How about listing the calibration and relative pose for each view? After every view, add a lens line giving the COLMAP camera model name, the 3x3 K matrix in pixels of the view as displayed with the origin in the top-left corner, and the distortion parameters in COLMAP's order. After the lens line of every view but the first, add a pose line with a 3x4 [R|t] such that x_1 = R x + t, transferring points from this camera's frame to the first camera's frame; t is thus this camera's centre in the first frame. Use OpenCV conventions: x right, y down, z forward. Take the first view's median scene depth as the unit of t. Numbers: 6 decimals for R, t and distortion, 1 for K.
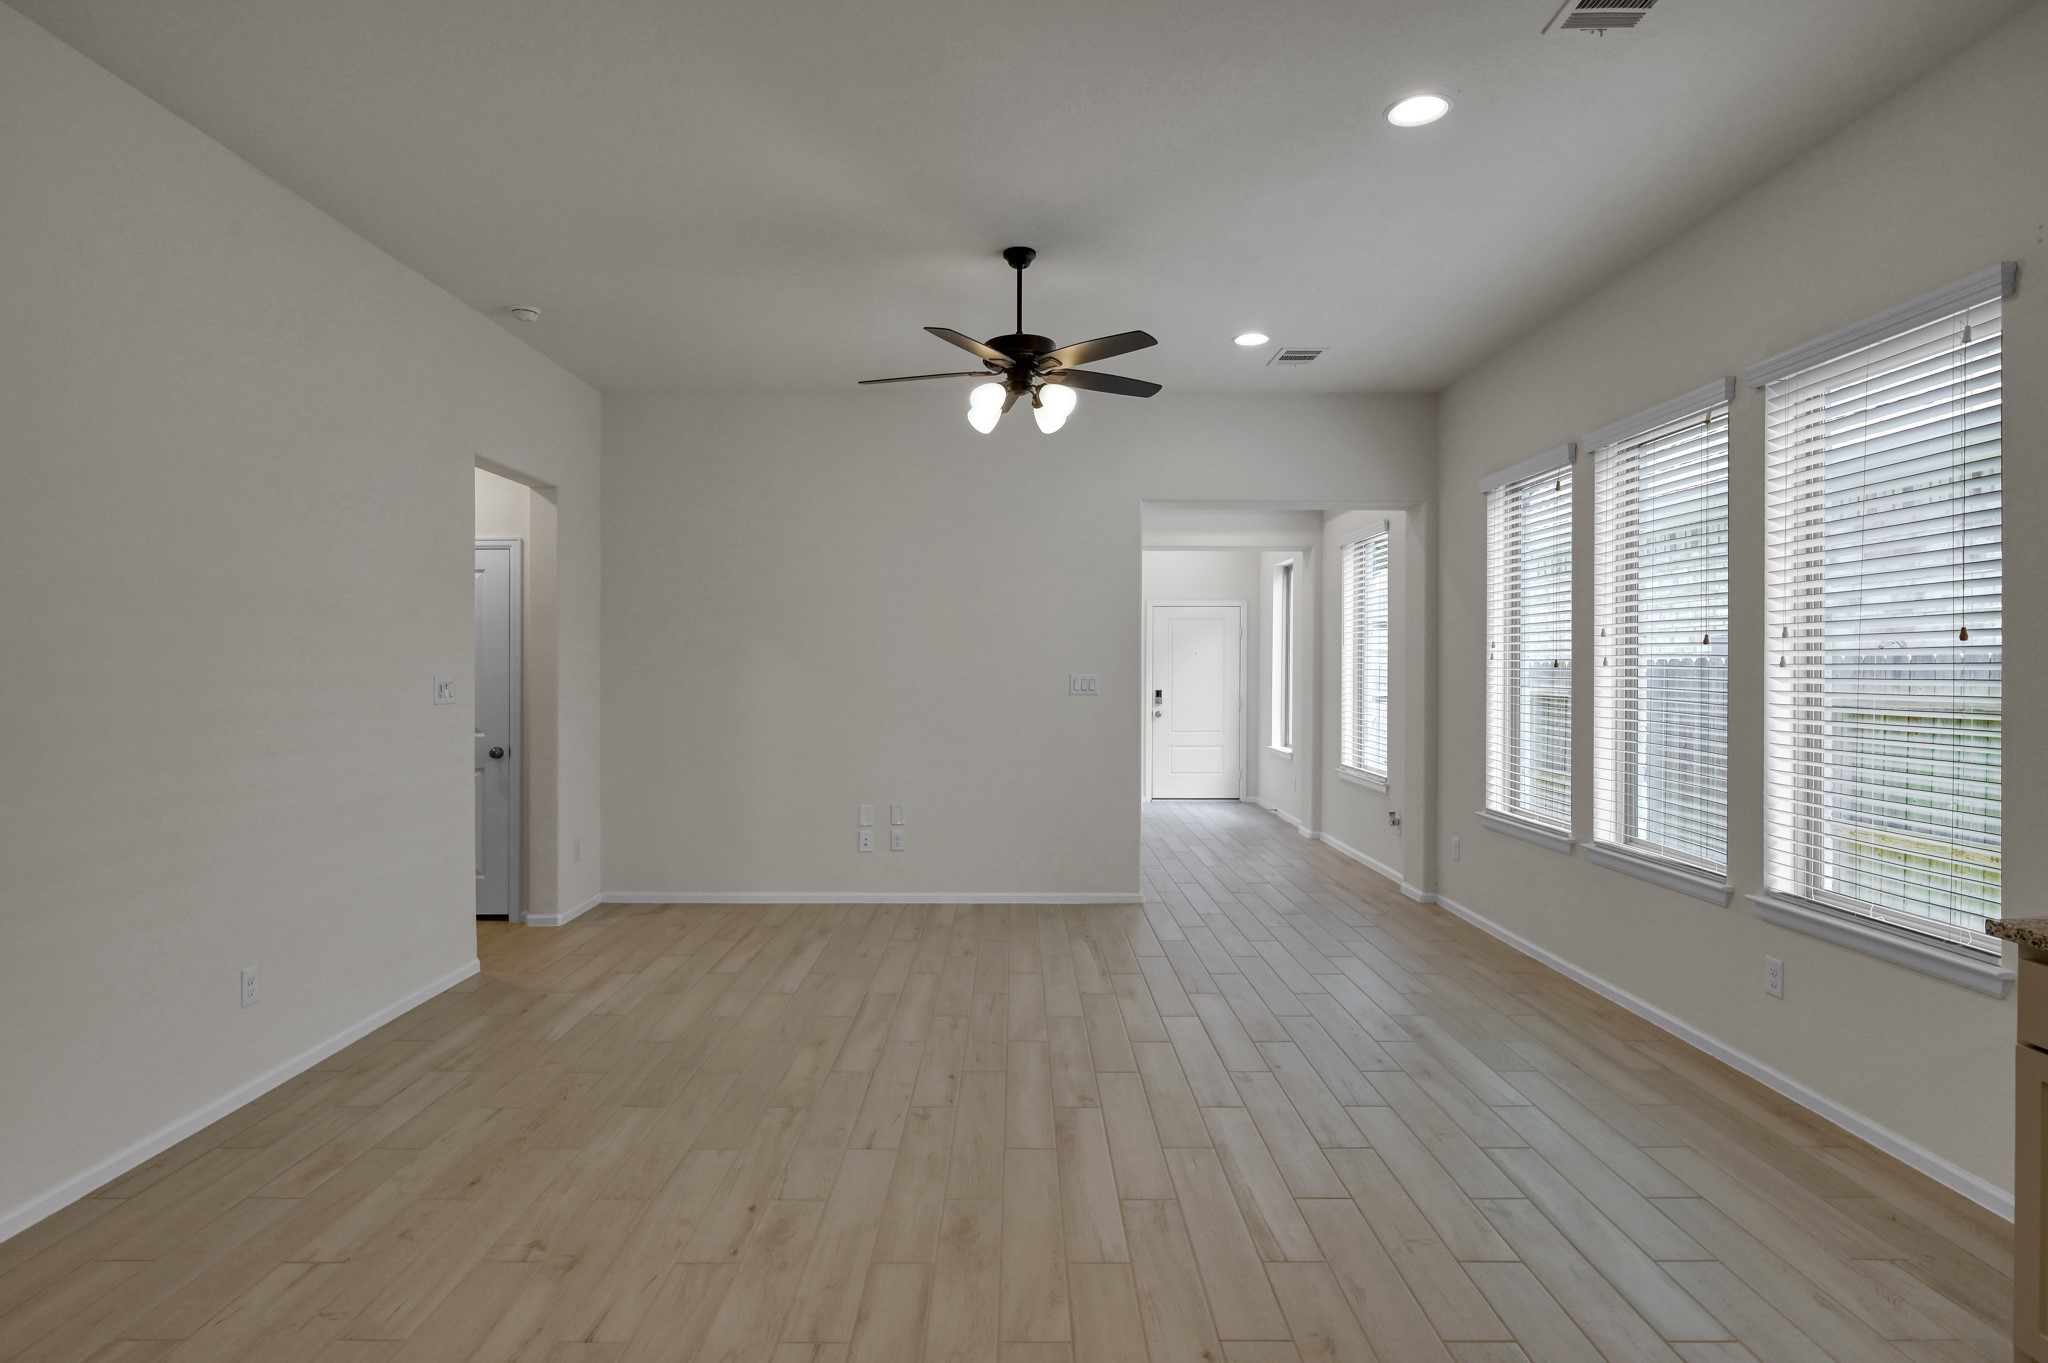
lens RADIAL K [[1079.8, 0, 1010.3], [0, 1079.8, 673.0], [0, 0, 1]] dist [-0.003514, 0.000033]
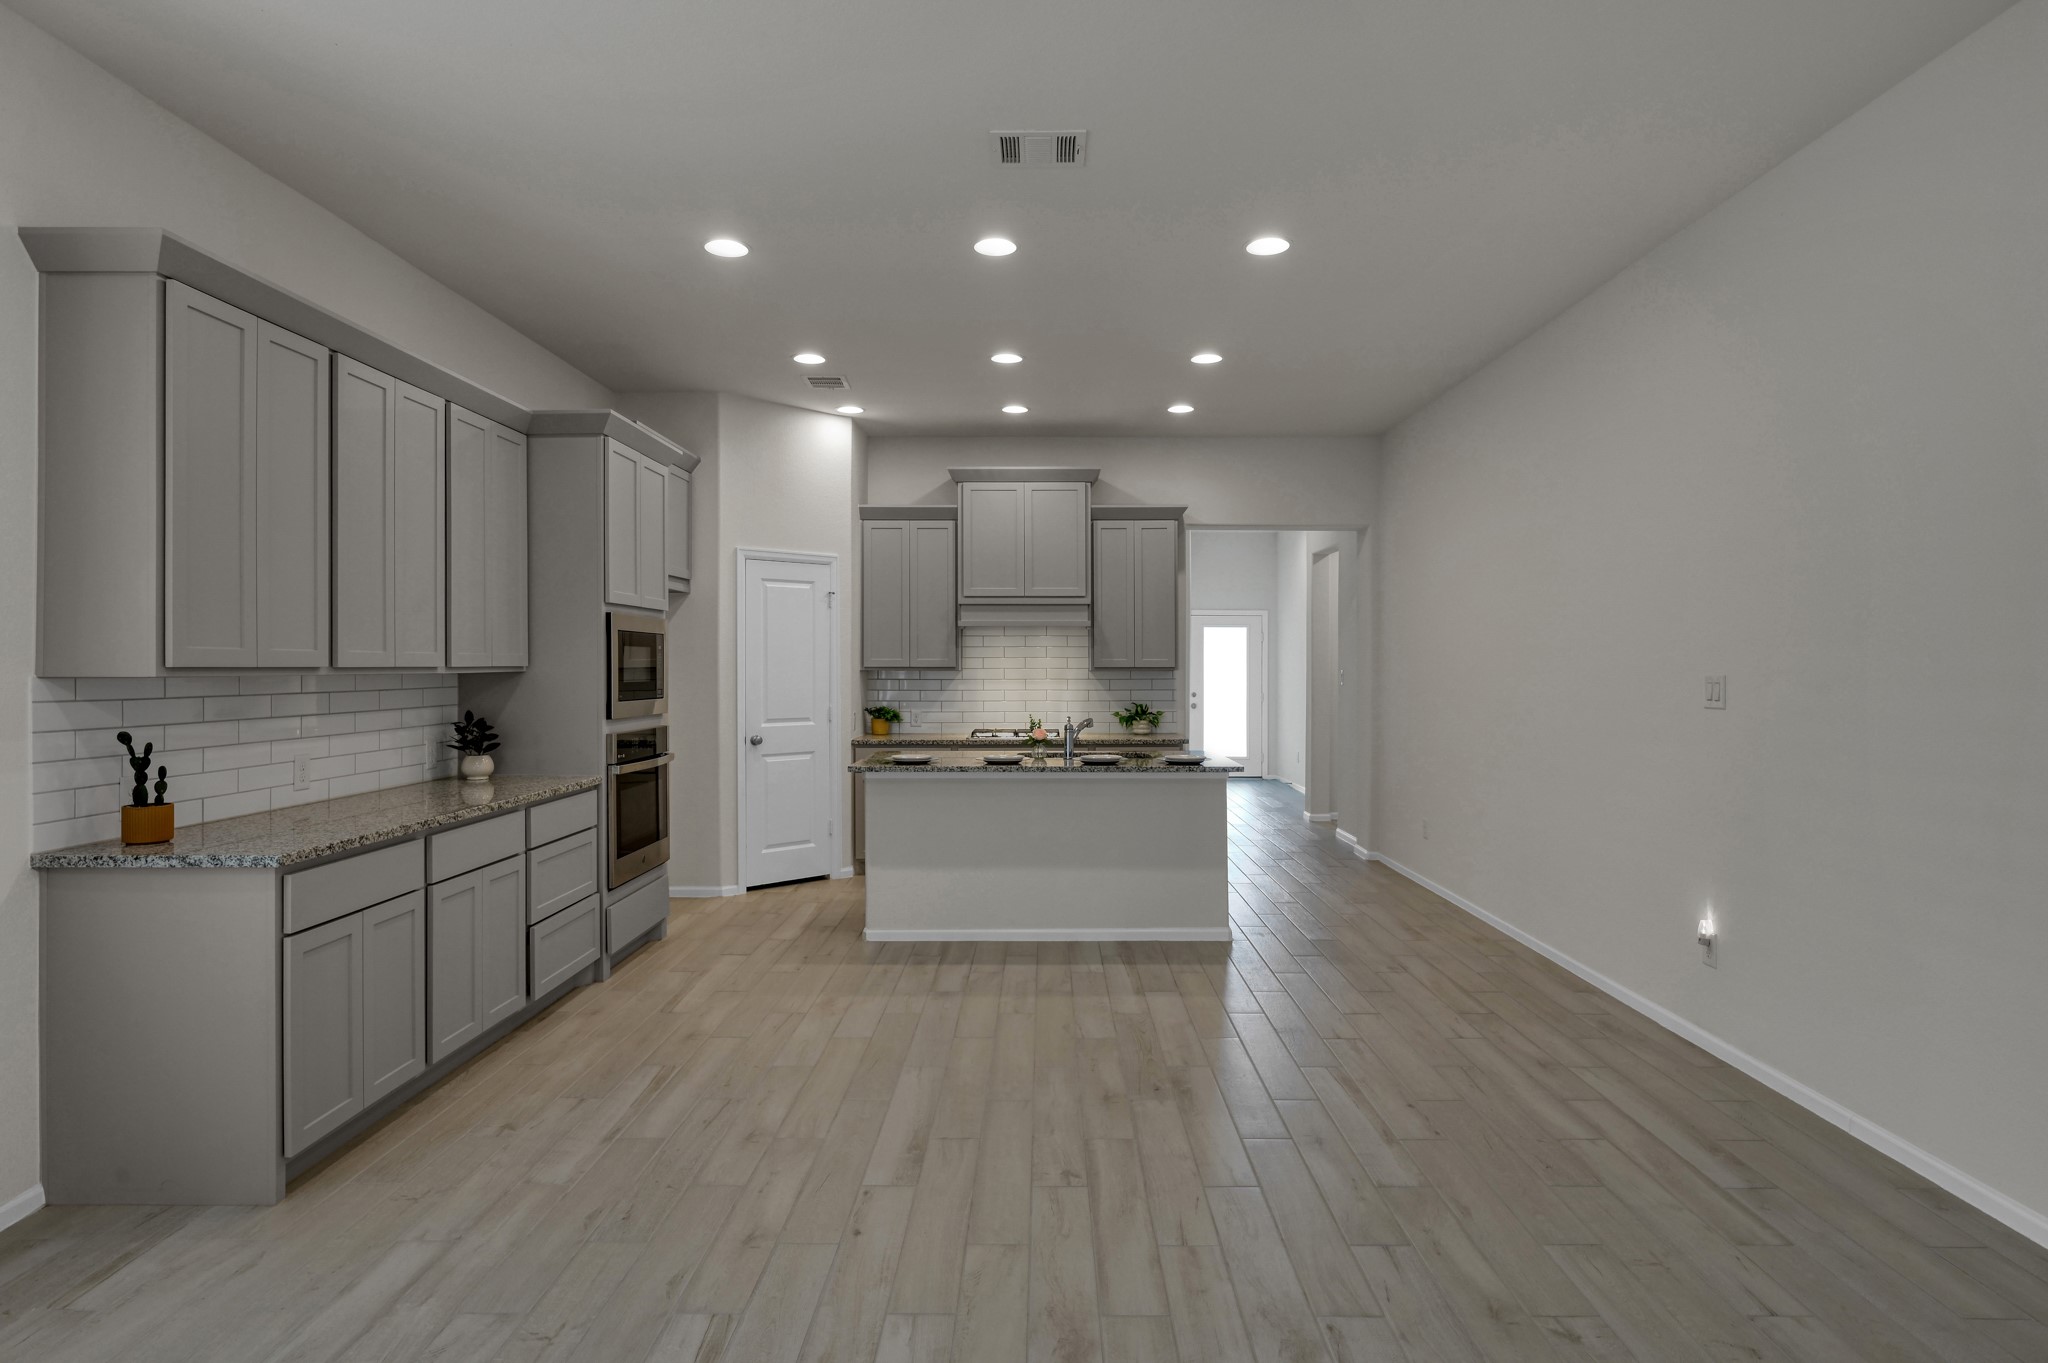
lens RADIAL K [[1122.2, 0, 1037.3], [0, 1122.2, 660.6], [0, 0, 1]] dist [-0.002381, -0.001156]
pose [[-1.000000, 0.000379, -0.000525, -0.009827], [0.000379, 1.000000, 0.000793, -0.005272], [0.000525, 0.000793, -1.000000, 1.182870]]
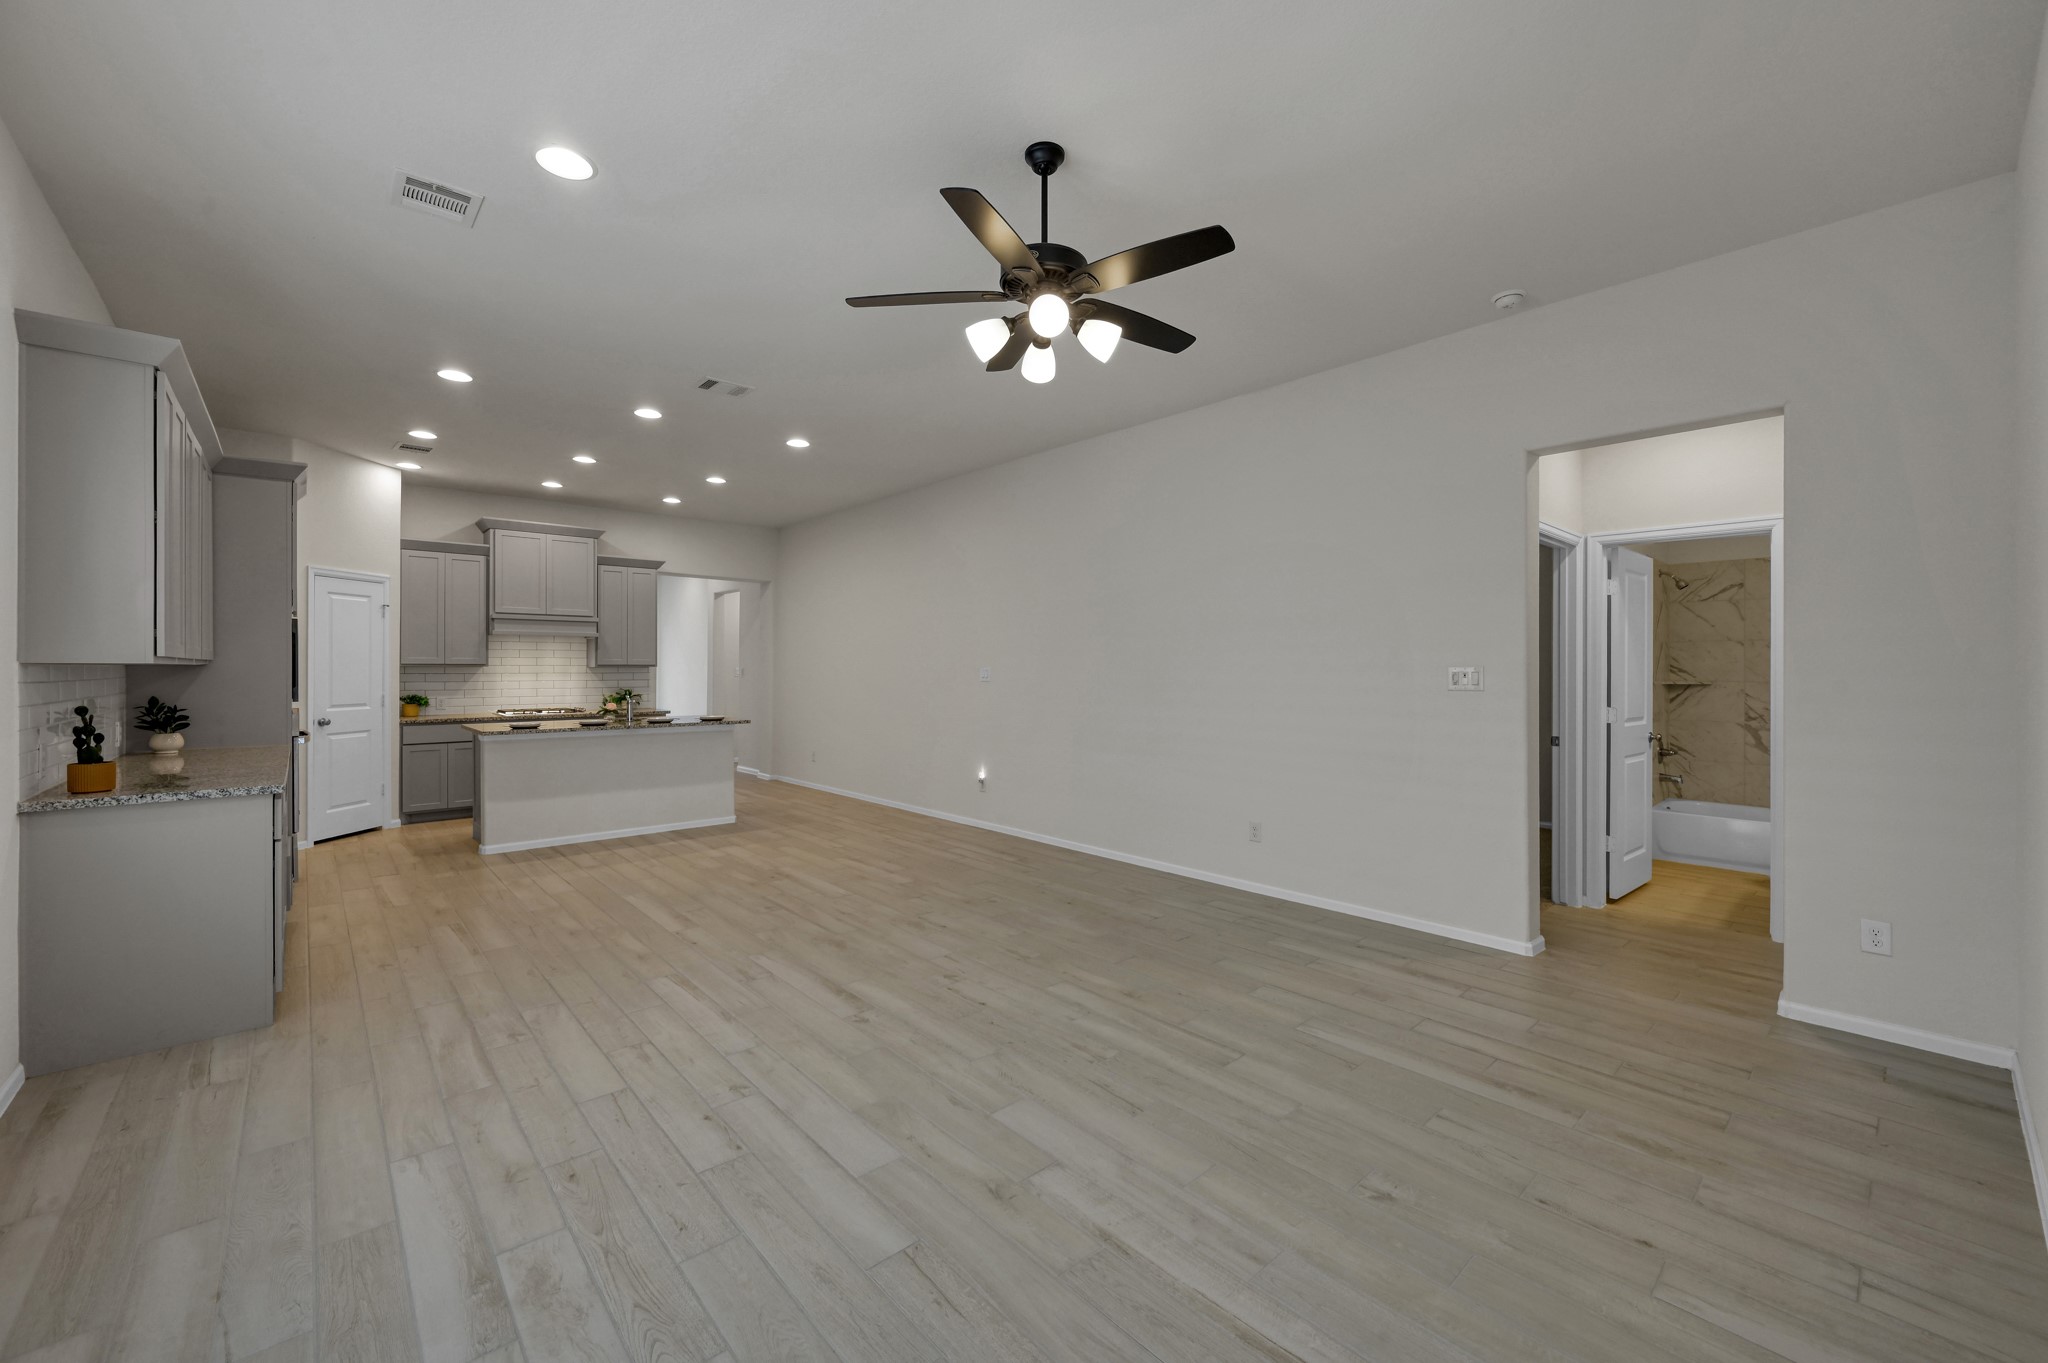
lens RADIAL K [[809.4, 0, 1025.6], [0, 809.4, 667.1], [0, 0, 1]] dist [-0.001338, -0.000031]
pose [[-0.741481, -0.000854, -0.670974, 0.444641], [-0.003806, 0.999988, 0.002933, 0.003565], [0.670963, 0.004728, -0.741476, 1.485837]]
